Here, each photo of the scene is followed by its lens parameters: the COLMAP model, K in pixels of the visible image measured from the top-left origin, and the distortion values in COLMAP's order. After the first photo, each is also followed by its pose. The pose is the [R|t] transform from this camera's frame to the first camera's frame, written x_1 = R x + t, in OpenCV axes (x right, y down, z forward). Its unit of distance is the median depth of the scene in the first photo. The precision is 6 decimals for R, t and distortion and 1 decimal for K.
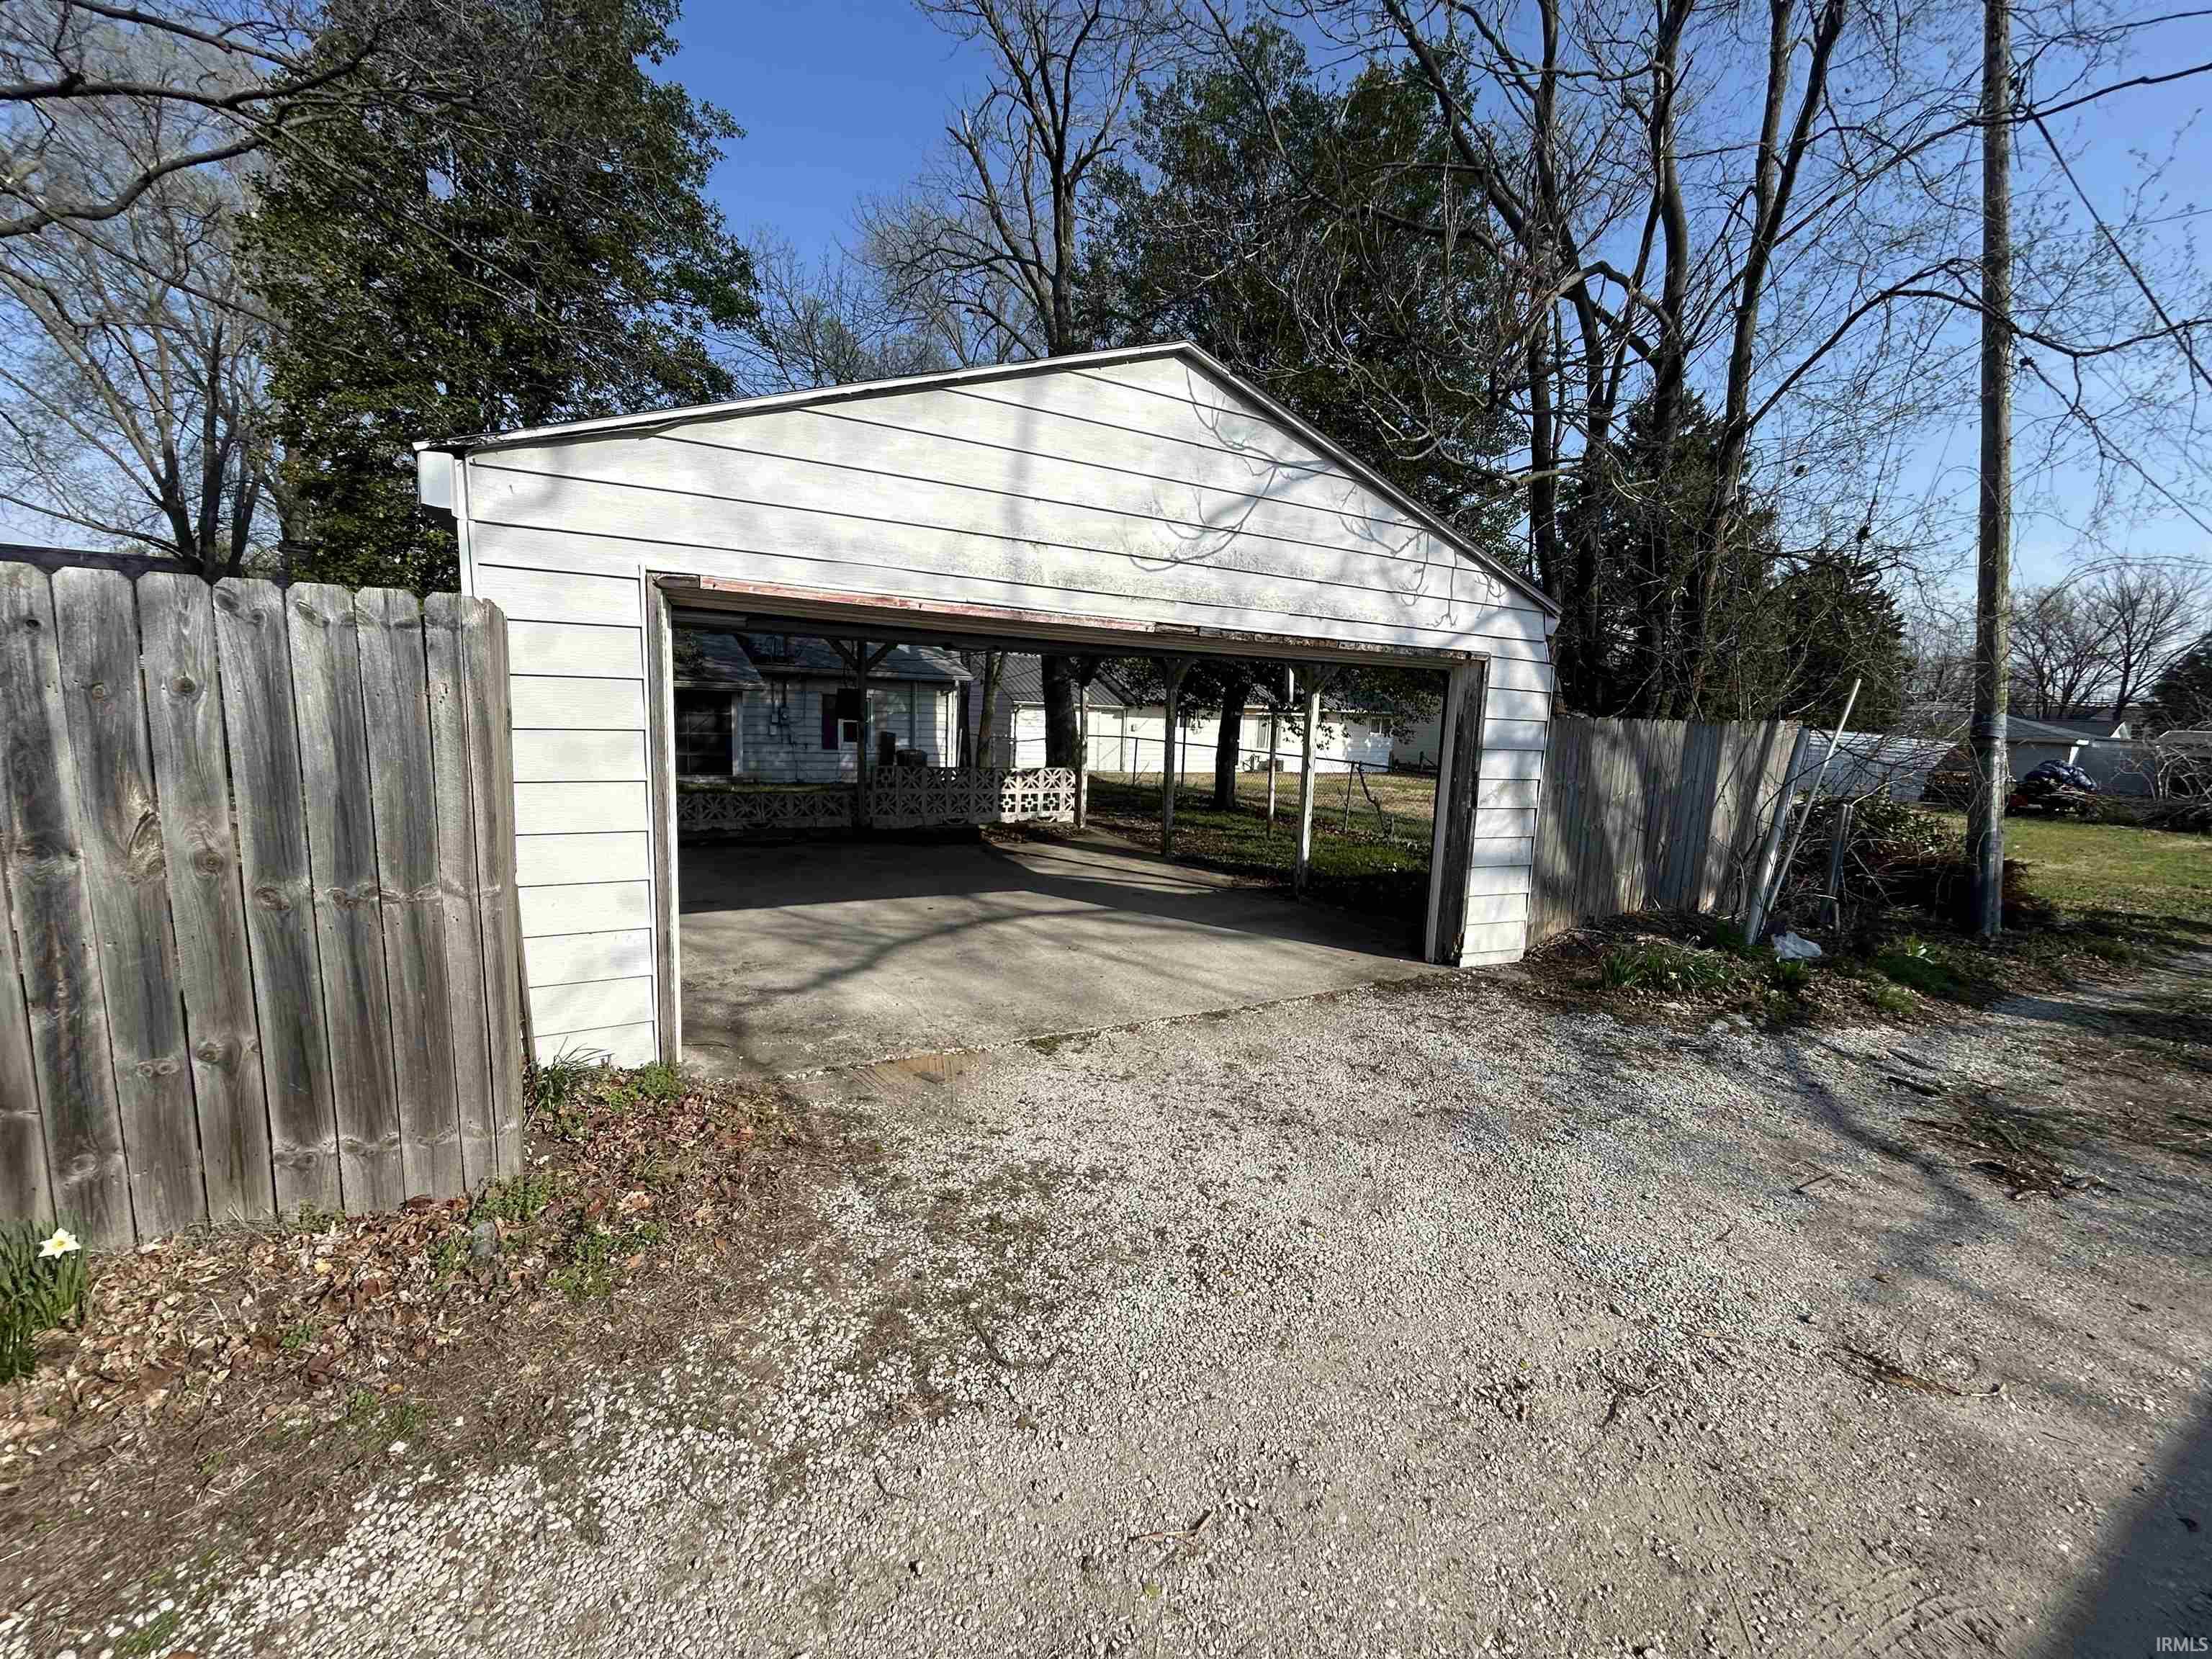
lens RADIAL K [[900.1, 0, 1112.4], [0, 900.1, 830.3], [0, 0, 1]] dist [-0.010844, -0.000462]
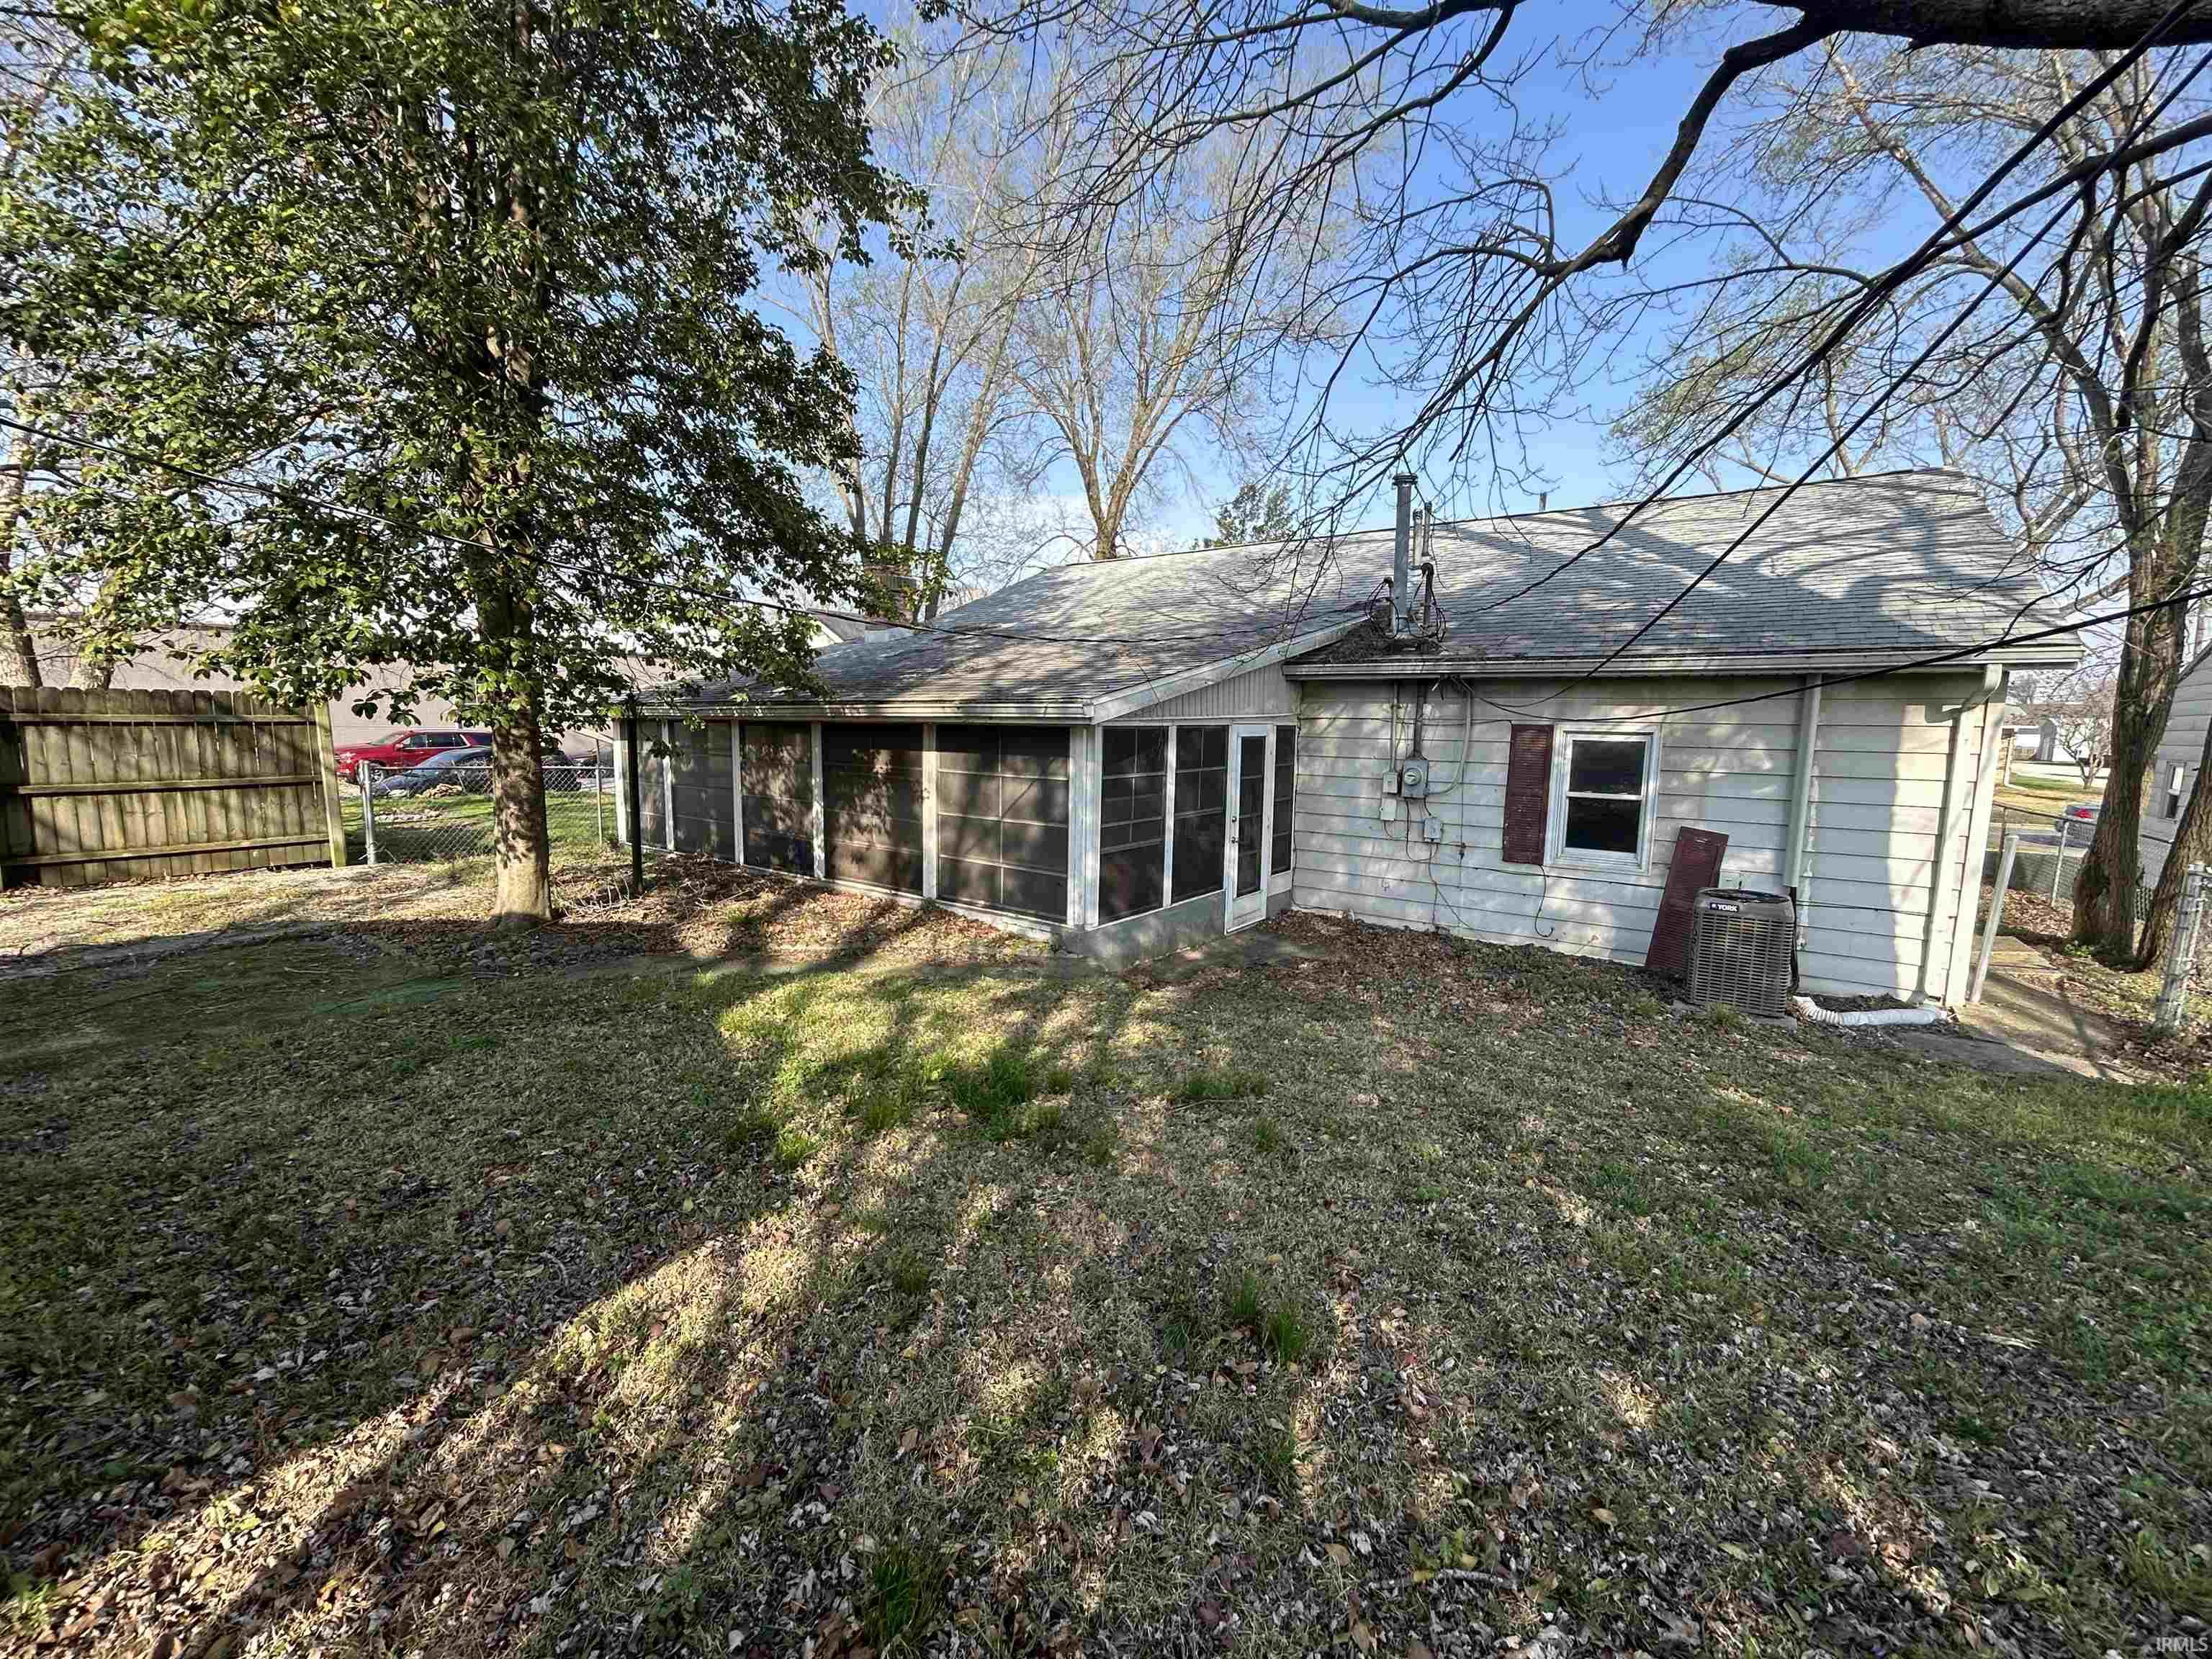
lens RADIAL K [[900.1, 0, 1107.9], [0, 900.1, 825.4], [0, 0, 1]] dist [-0.010844, -0.000462]
pose [[0.410451, 0.074850, -0.908806, -0.053347], [-0.120303, 0.992359, 0.027398, -0.166882], [0.903912, 0.098087, 0.416319, 1.167429]]
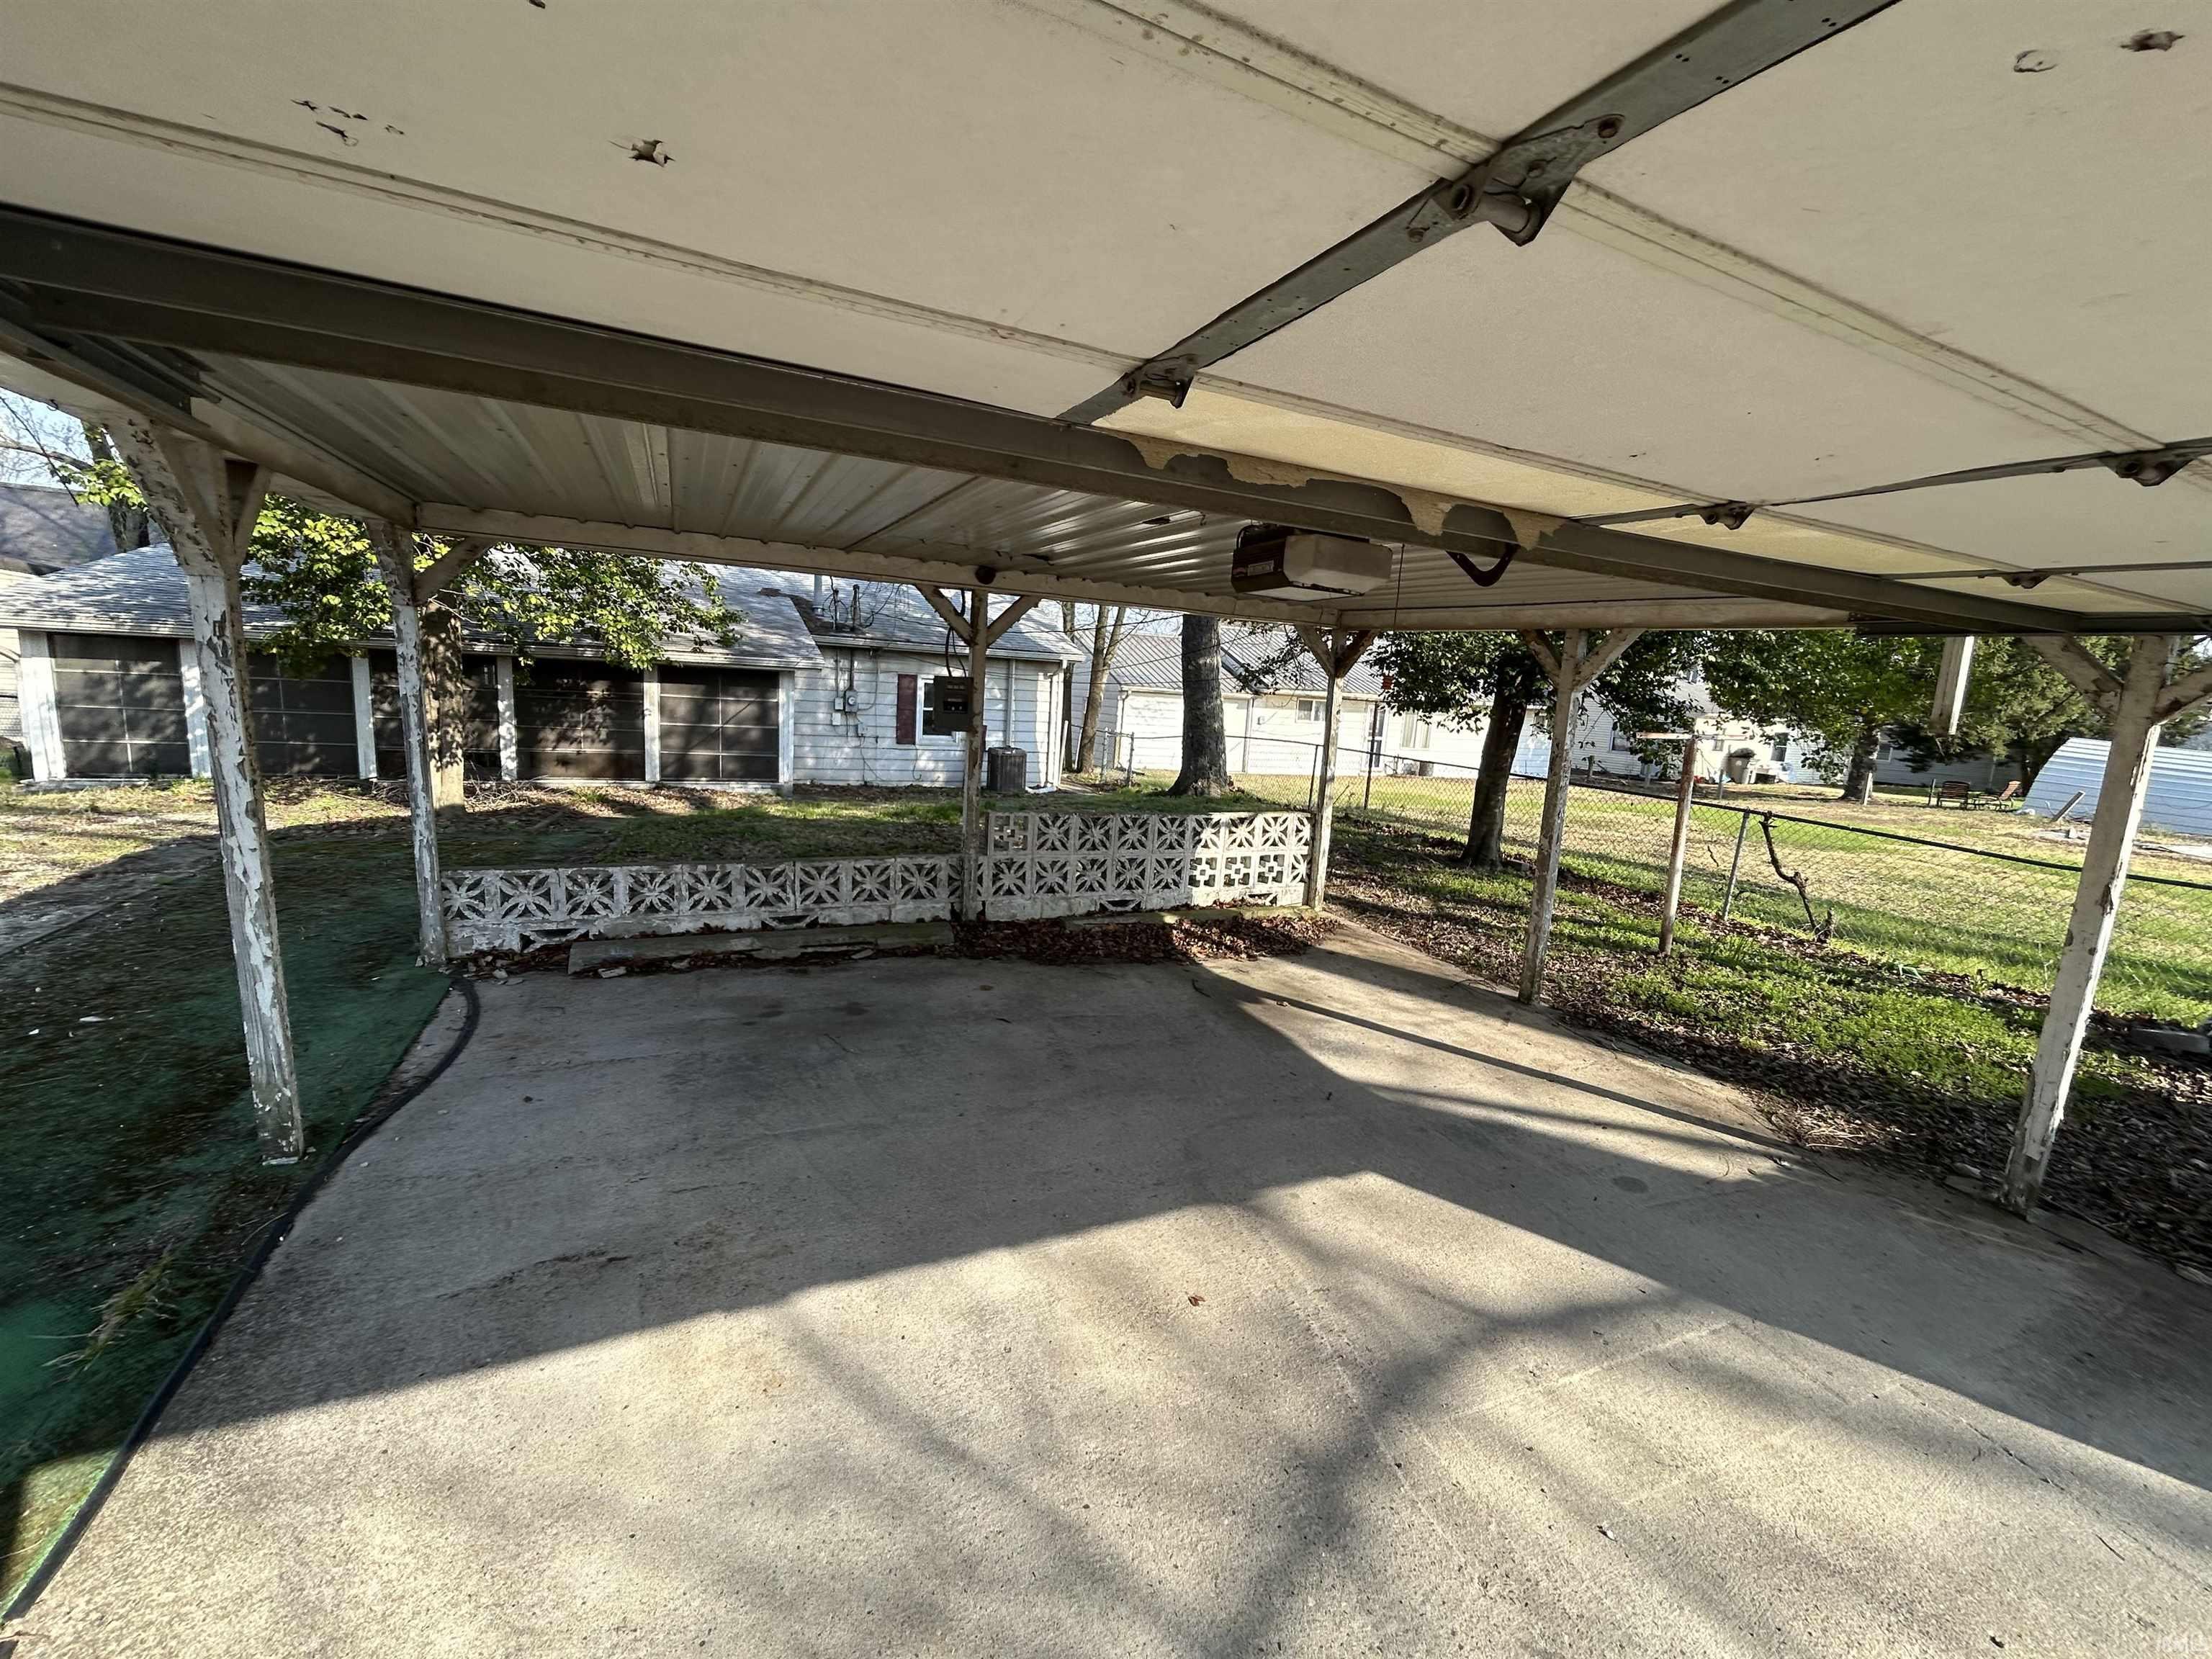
lens RADIAL K [[900.1, 0, 1103.0], [0, 900.1, 832.1], [0, 0, 1]] dist [-0.010844, -0.000462]
pose [[0.996321, 0.035506, -0.078004, -0.133037], [-0.033617, 0.999112, 0.025392, -0.067417], [0.078836, -0.022677, 0.996630, 0.386773]]
